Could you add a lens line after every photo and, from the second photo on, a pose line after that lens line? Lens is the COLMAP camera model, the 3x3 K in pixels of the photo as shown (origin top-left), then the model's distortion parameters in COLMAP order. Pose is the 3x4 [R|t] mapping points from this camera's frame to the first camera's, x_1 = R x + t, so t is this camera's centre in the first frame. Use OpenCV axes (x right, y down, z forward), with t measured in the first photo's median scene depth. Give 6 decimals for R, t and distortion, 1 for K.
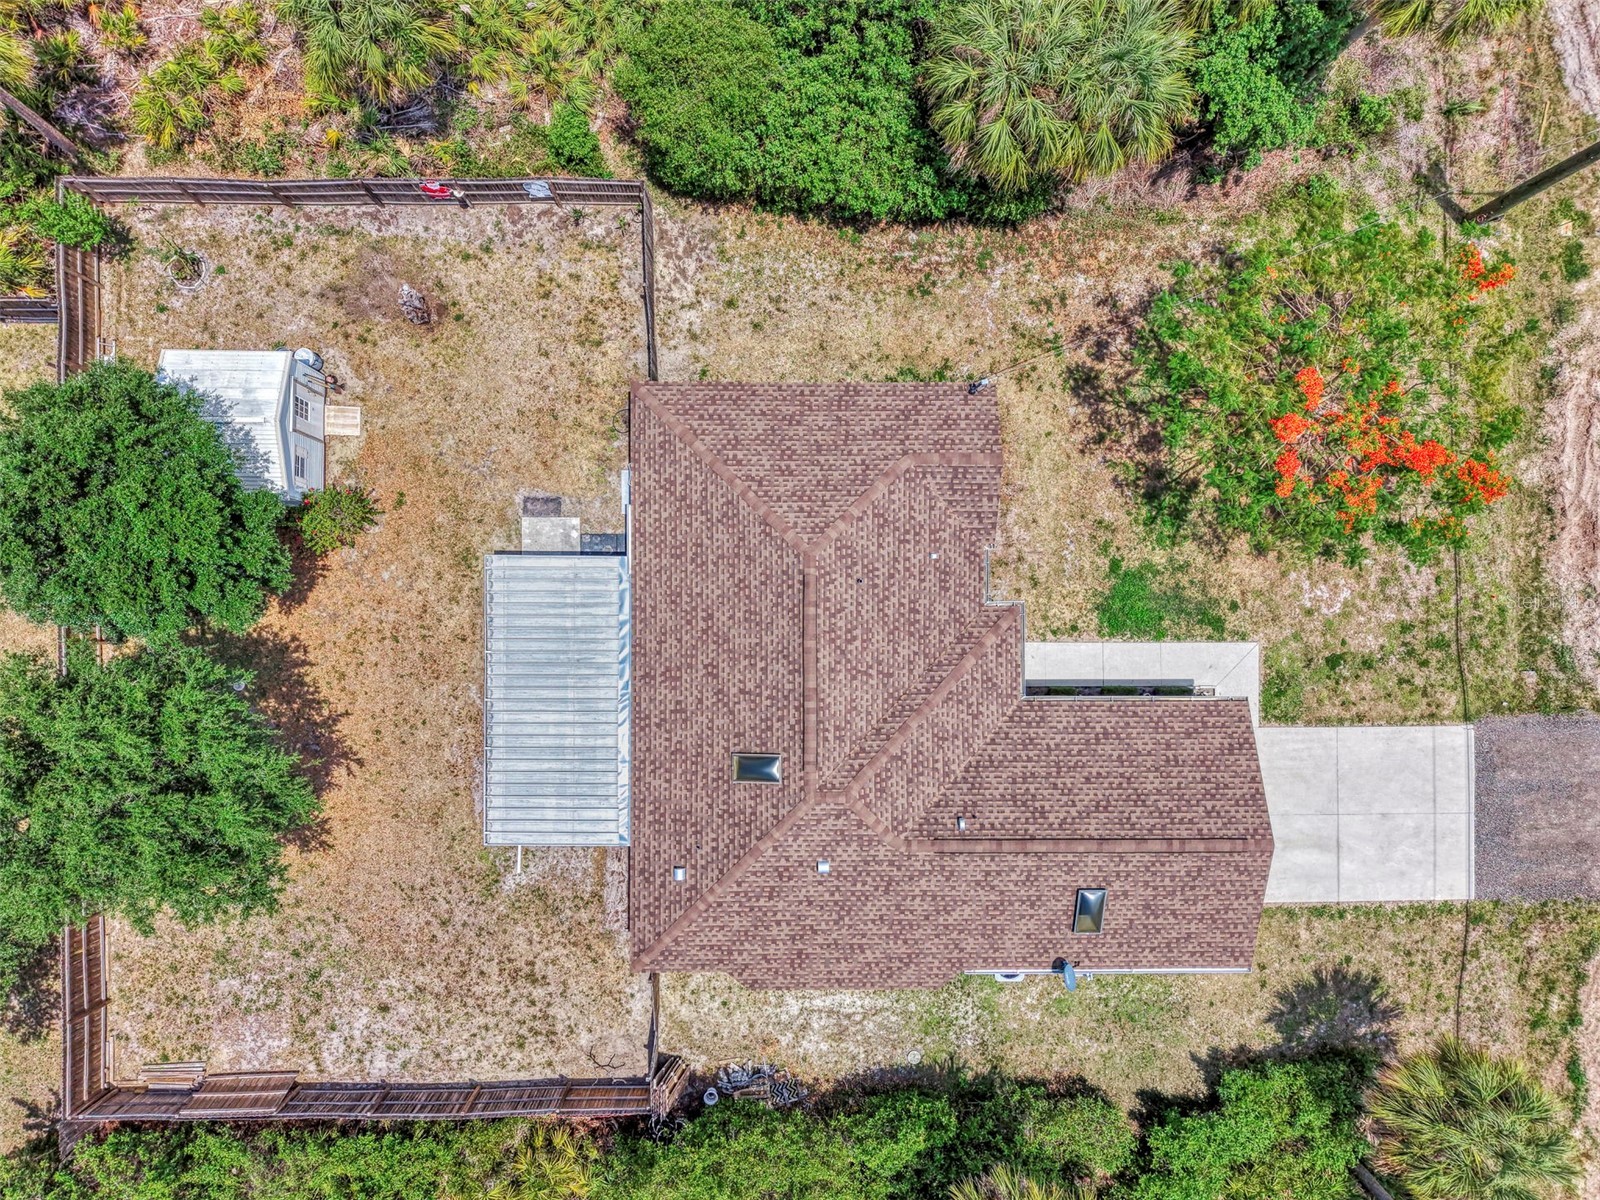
lens RADIAL K [[1079.2, 0, 793.8], [0, 1079.2, 604.0], [0, 0, 1]] dist [0.003749, -0.004963]
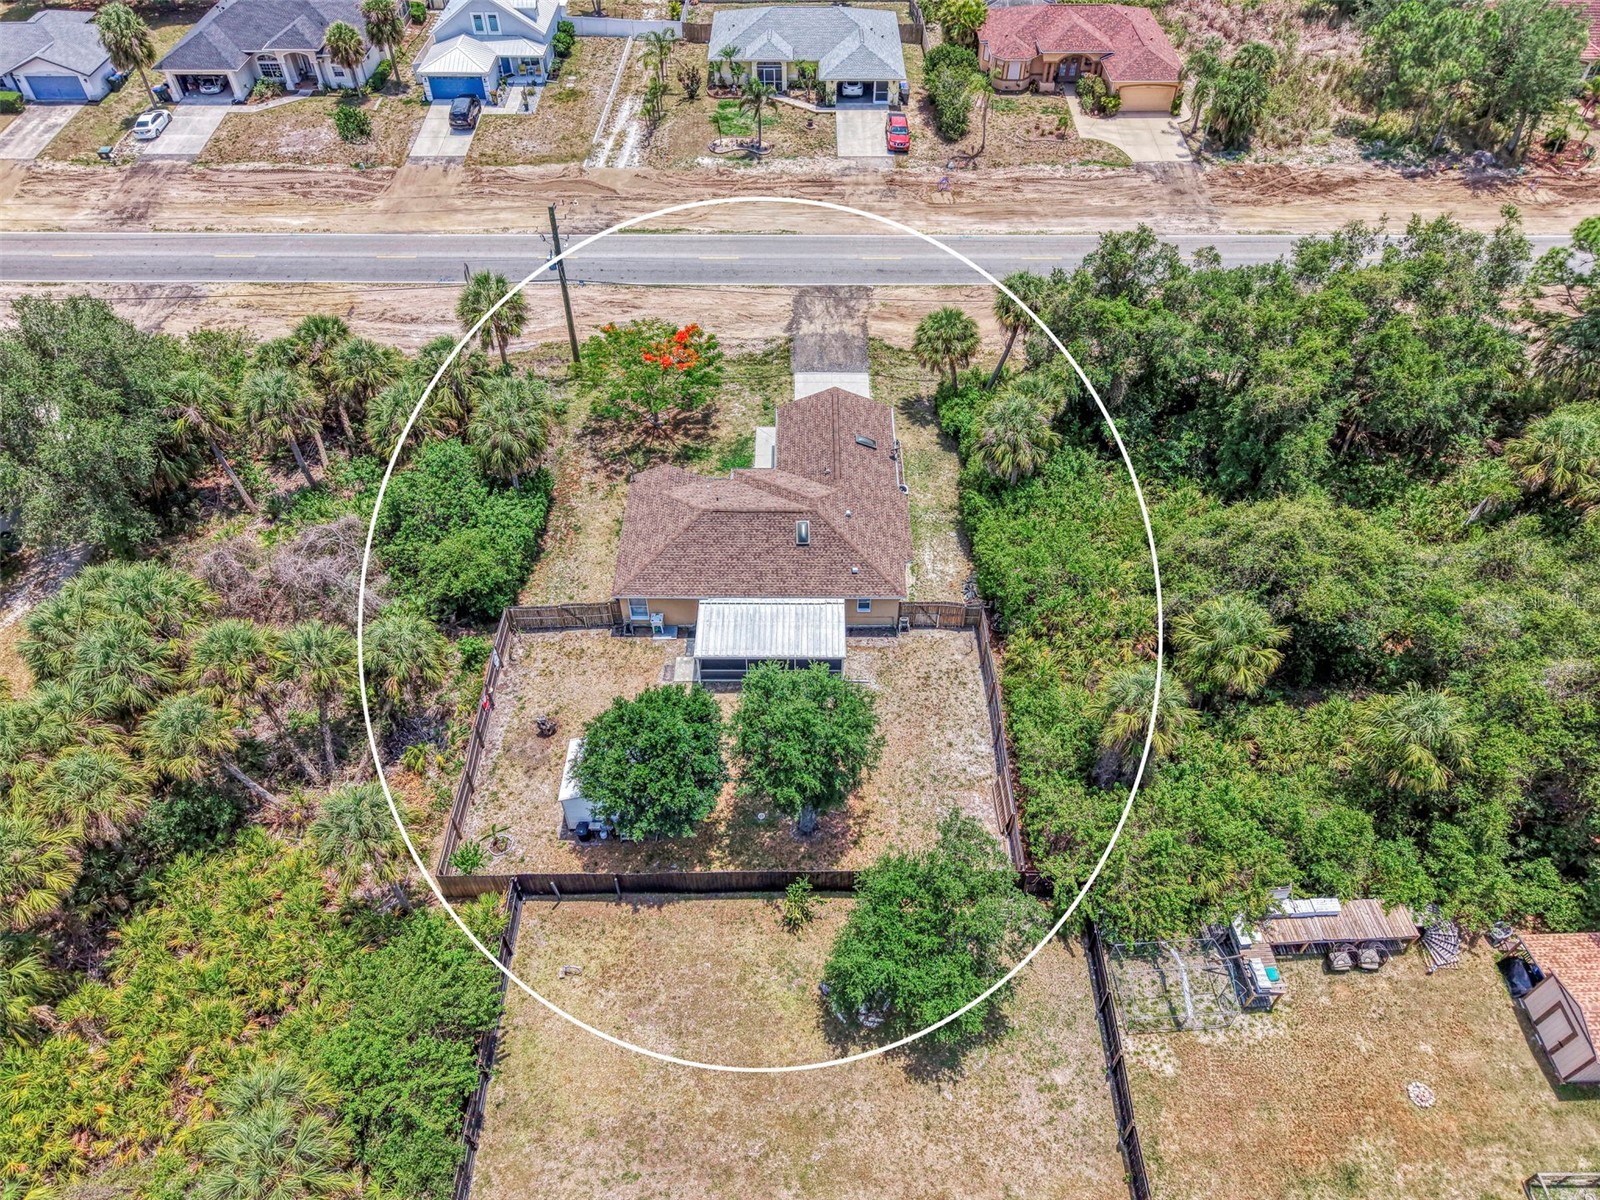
lens RADIAL K [[1079.2, 0, 803.4], [0, 1079.2, 600.8], [0, 0, 1]] dist [0.003749, -0.004963]
pose [[0.004174, -0.745731, 0.666234, -1.348550], [0.999887, 0.012731, 0.007985, 0.120737], [-0.014436, 0.666126, 0.745700, -0.438358]]
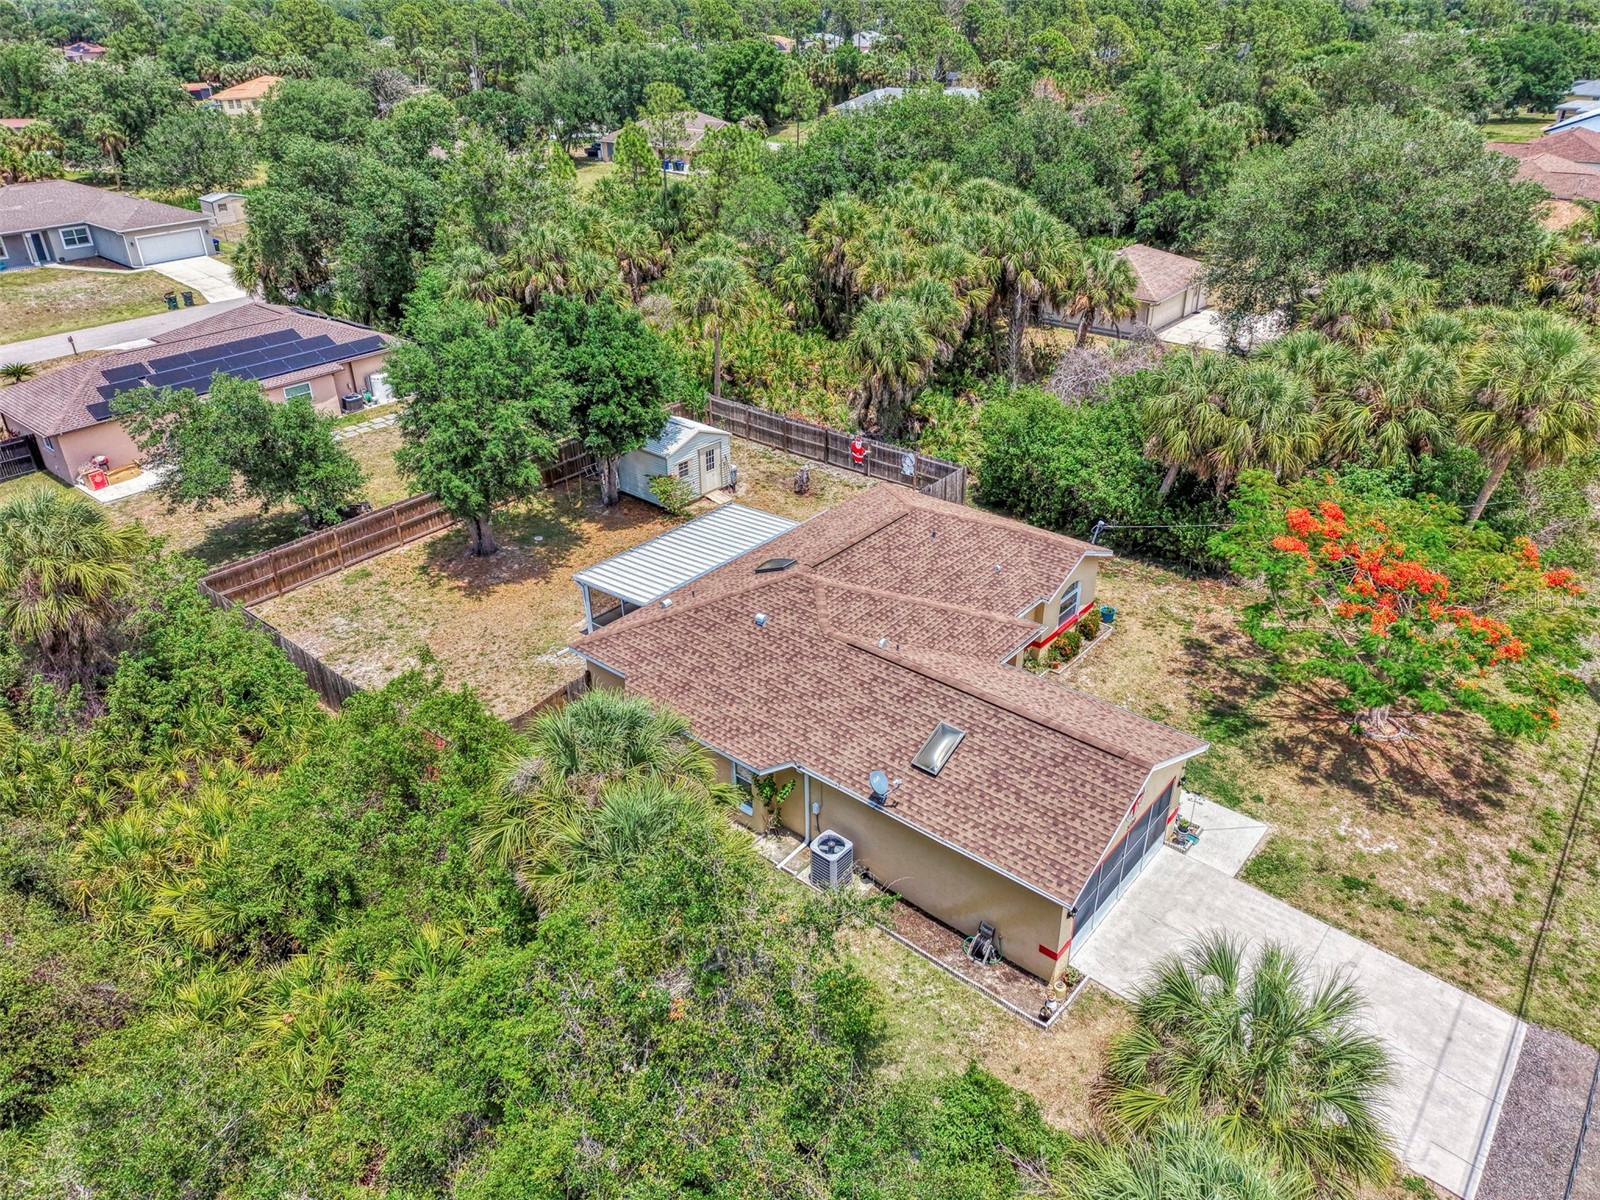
lens RADIAL K [[1079.2, 0, 815.8], [0, 1079.2, 598.8], [0, 0, 1]] dist [0.003749, -0.004963]
pose [[0.768624, 0.284077, -0.573165, 0.610505], [-0.638579, 0.393793, -0.661169, 0.812224], [0.037885, 0.874201, 0.484084, 0.384032]]
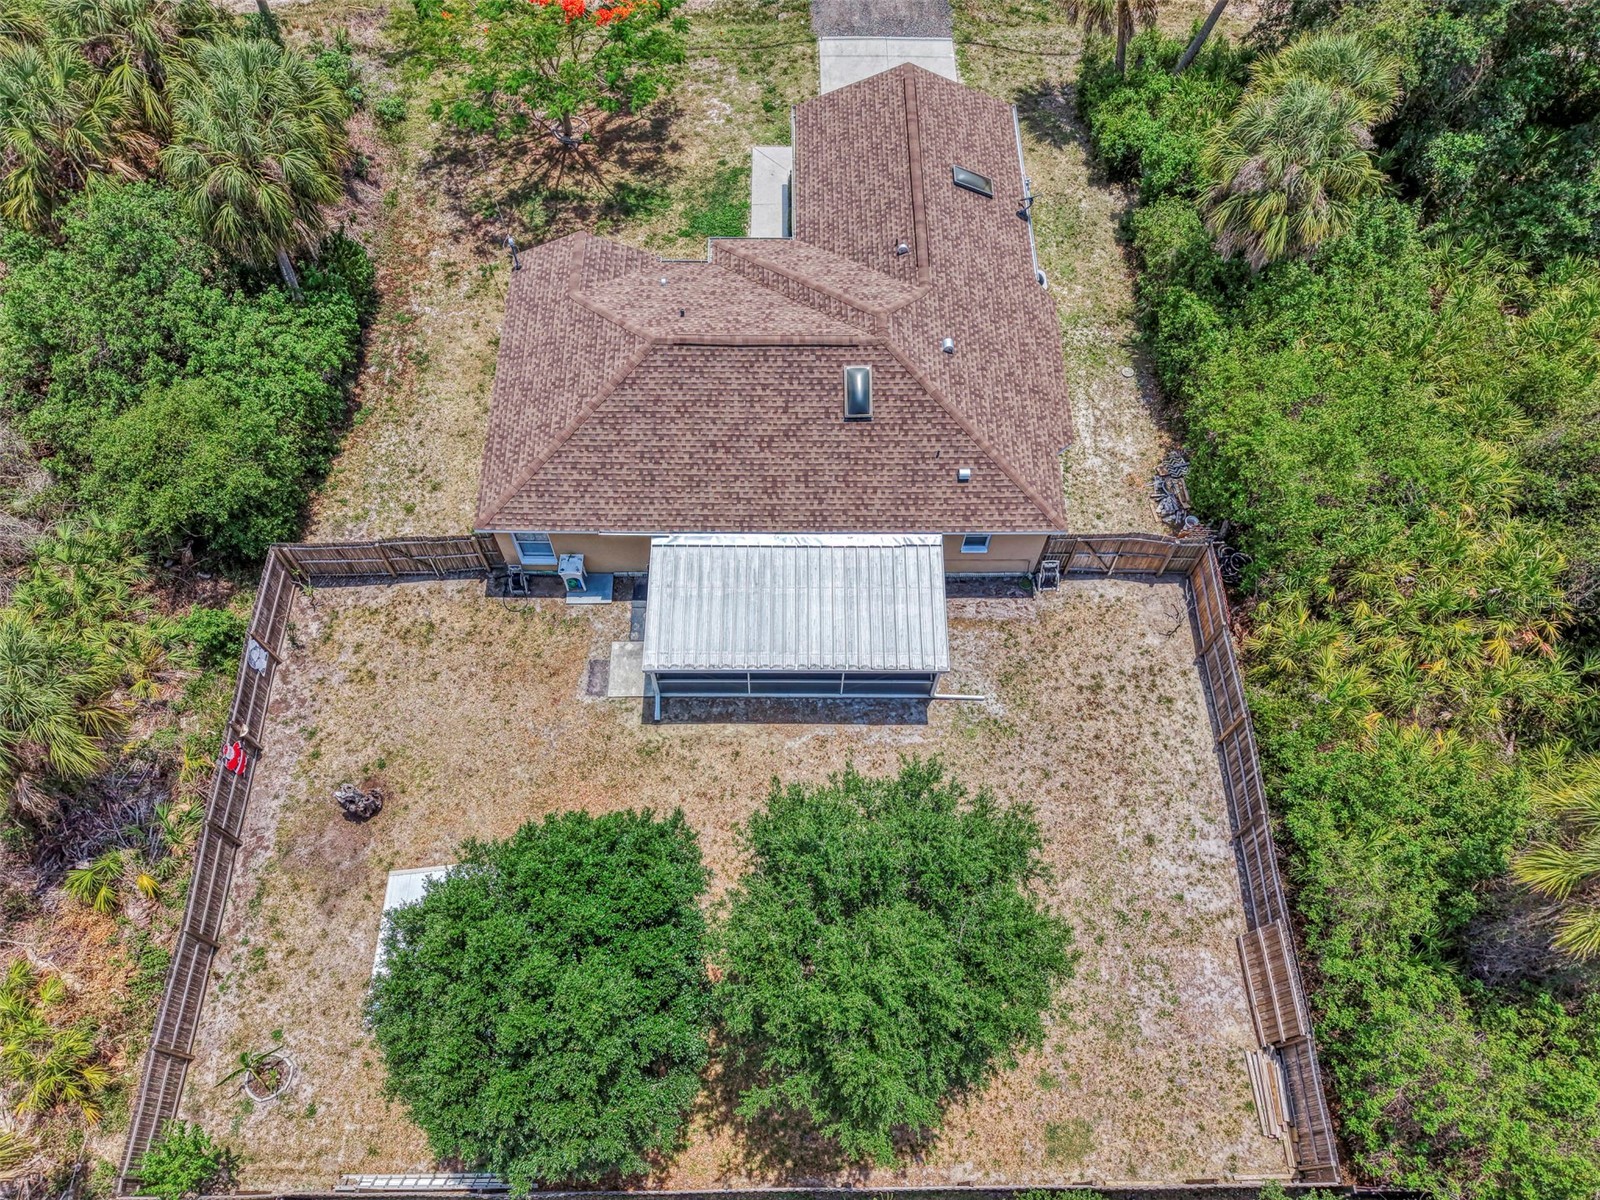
lens RADIAL K [[1079.2, 0, 779.2], [0, 1079.2, 657.4], [0, 0, 1]] dist [0.003749, -0.004963]
pose [[0.004148, -0.908653, 0.417531, -0.608654], [0.999886, 0.009844, 0.011490, 0.057825], [-0.014551, 0.417435, 0.908590, 0.133991]]
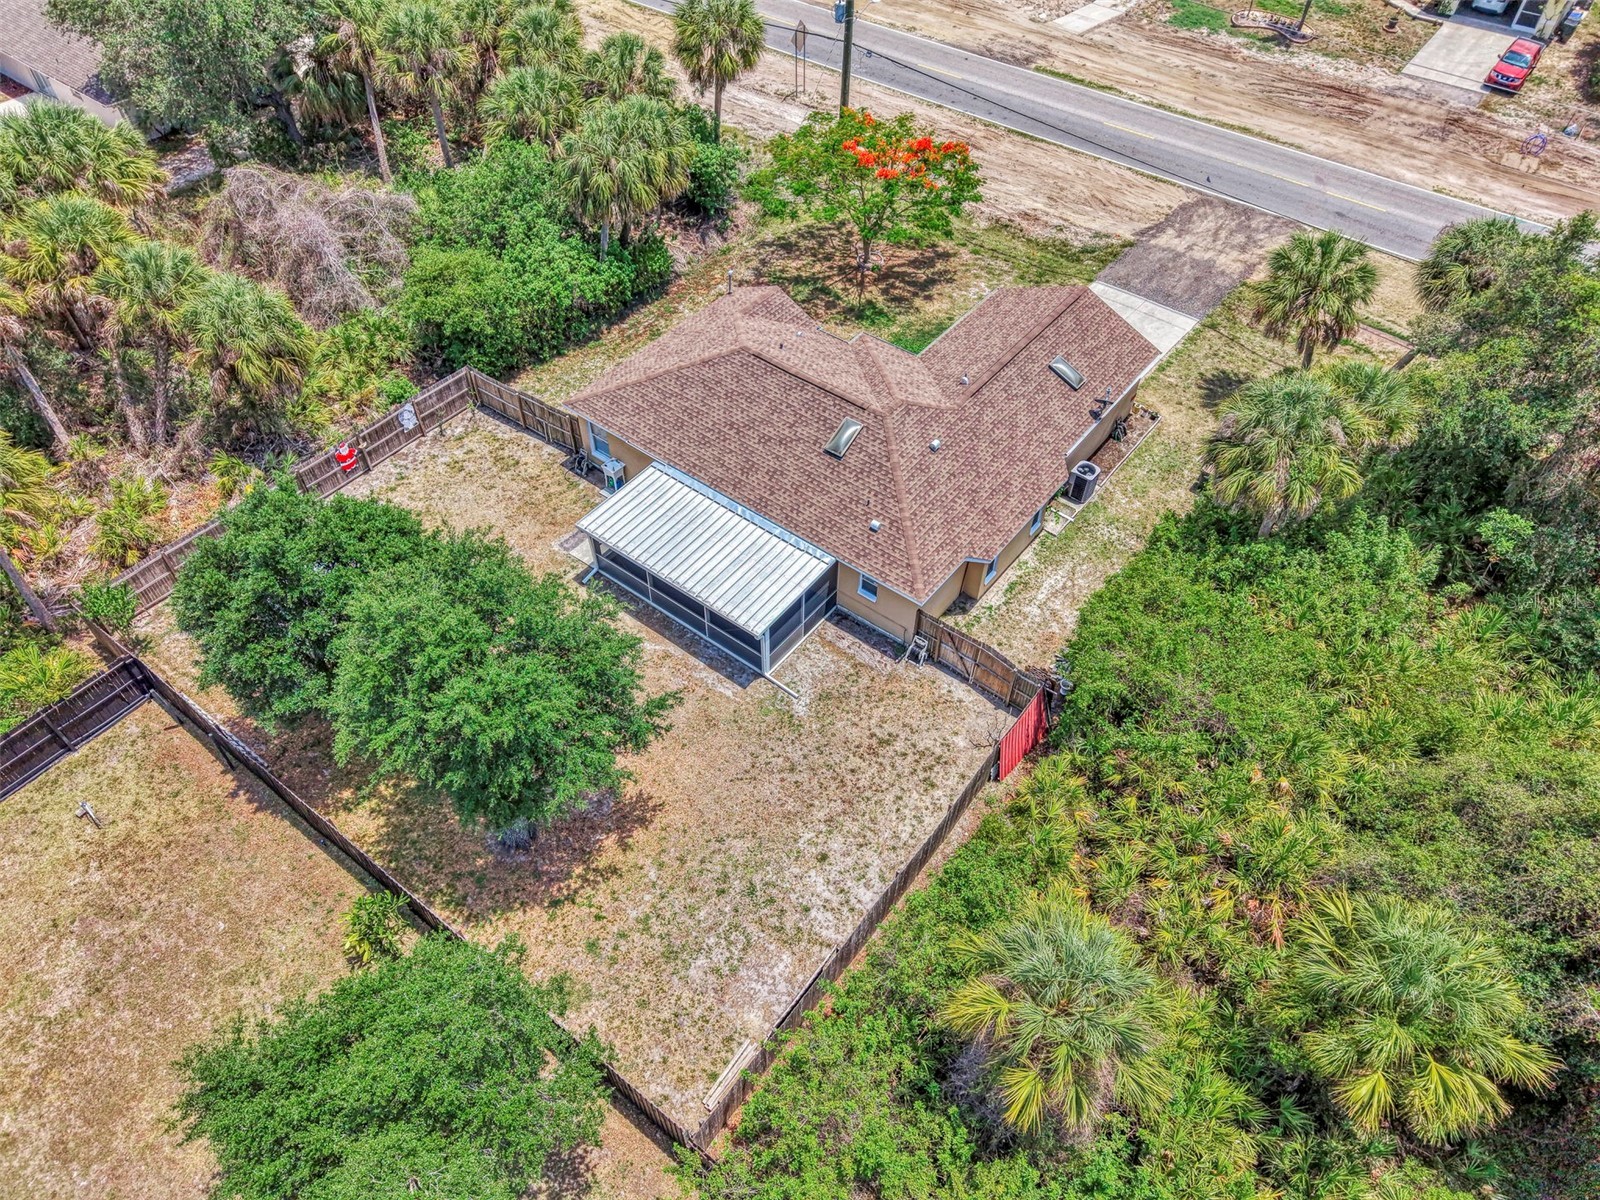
lens RADIAL K [[1079.2, 0, 803.5], [0, 1079.2, 594.5], [0, 0, 1]] dist [0.003749, -0.004963]
pose [[0.612648, -0.595482, 0.519677, -0.745866], [0.790295, 0.469756, -0.393400, 0.625453], [-0.009858, 0.651713, 0.758401, 0.107912]]
